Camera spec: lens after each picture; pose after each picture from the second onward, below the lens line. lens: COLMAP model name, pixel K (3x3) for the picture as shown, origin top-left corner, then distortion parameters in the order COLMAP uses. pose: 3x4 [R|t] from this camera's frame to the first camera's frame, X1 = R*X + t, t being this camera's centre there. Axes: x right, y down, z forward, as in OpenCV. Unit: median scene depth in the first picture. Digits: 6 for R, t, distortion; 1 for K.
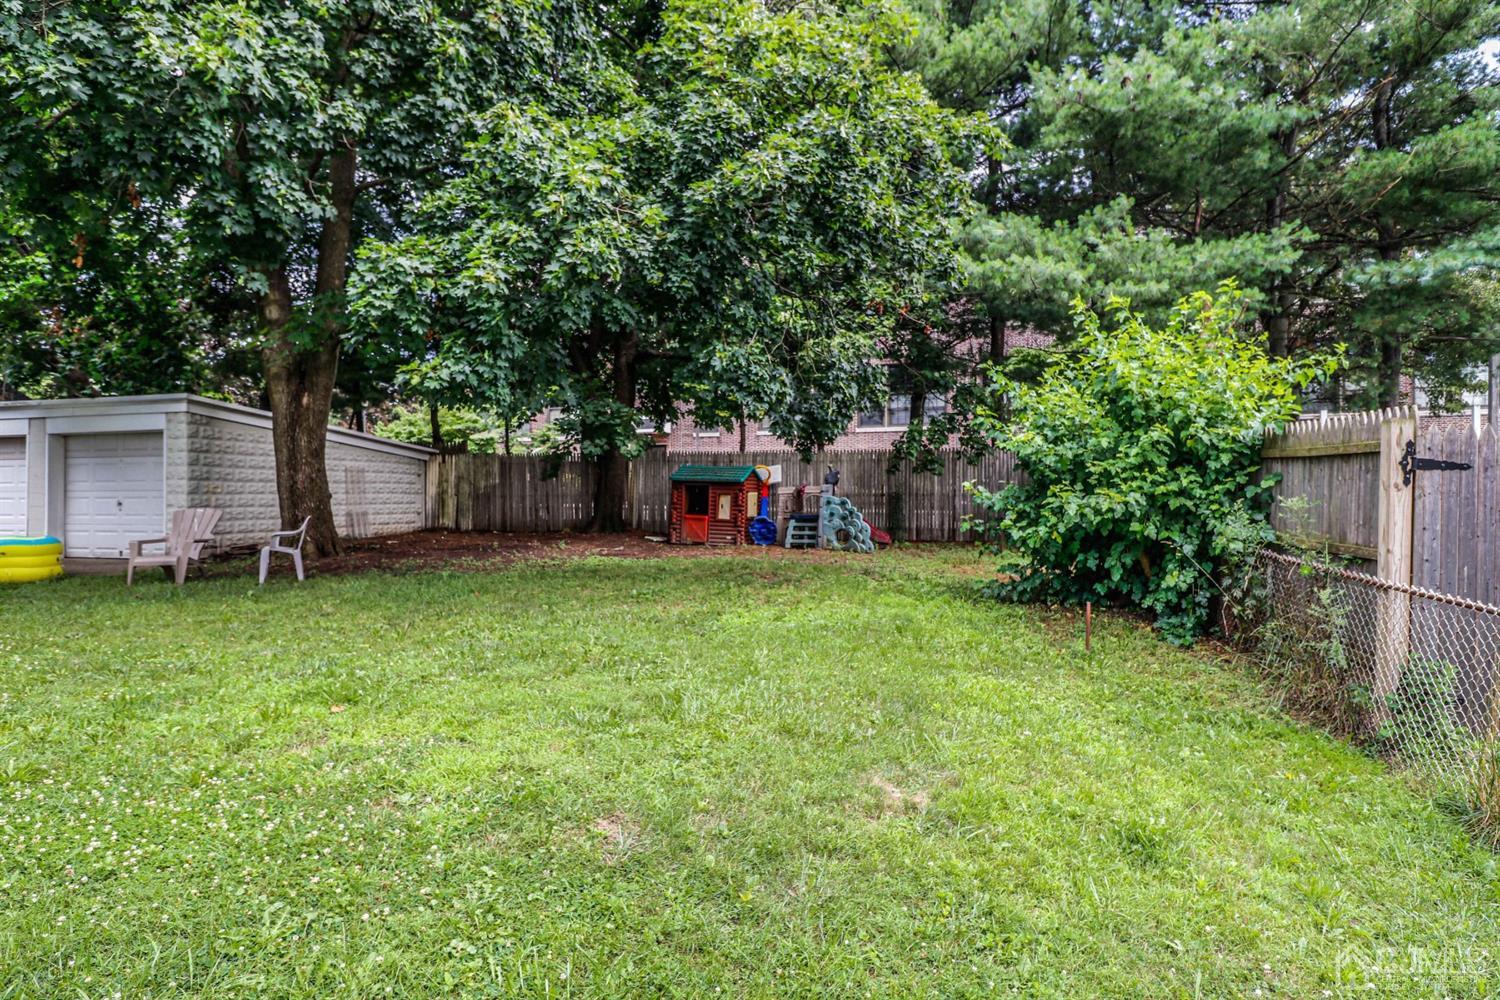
lens RADIAL K [[771.5, 0, 750.0], [0, 771.5, 500.0], [0, 0, 1]] dist [-0.000598, 0.000083]
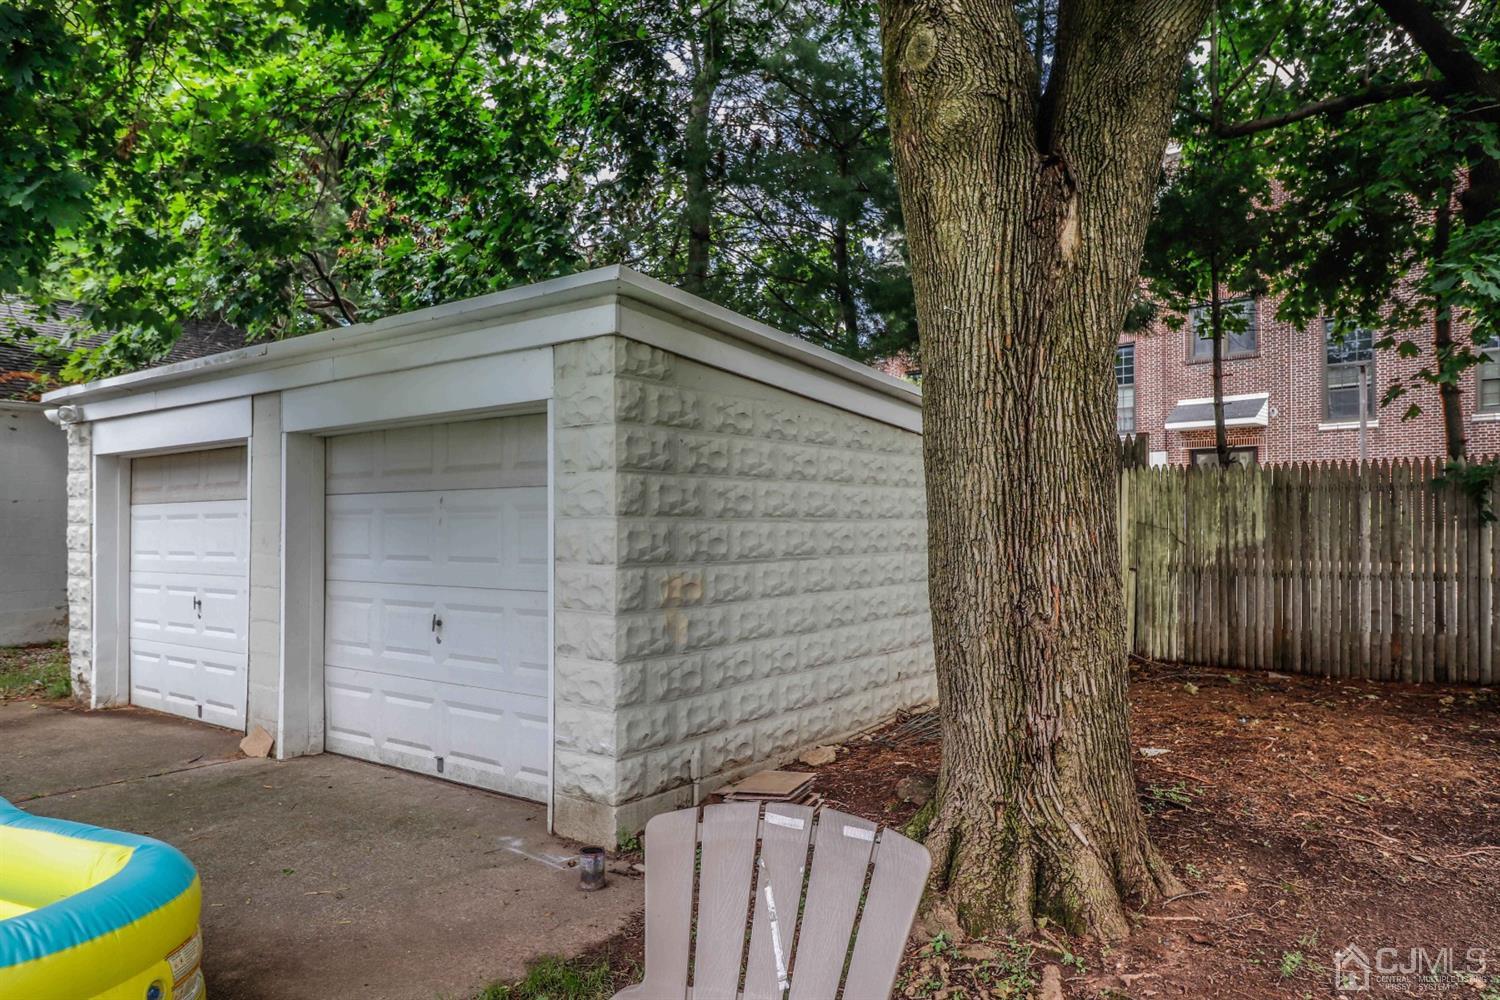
lens RADIAL K [[981.9, 0, 750.0], [0, 981.9, 500.0], [0, 0, 1]] dist [-0.000389, -0.000005]
pose [[0.920937, -0.011901, -0.389529, -0.457805], [0.001258, 0.999619, -0.027567, -0.034823], [0.389709, 0.024898, 0.920602, 0.575817]]
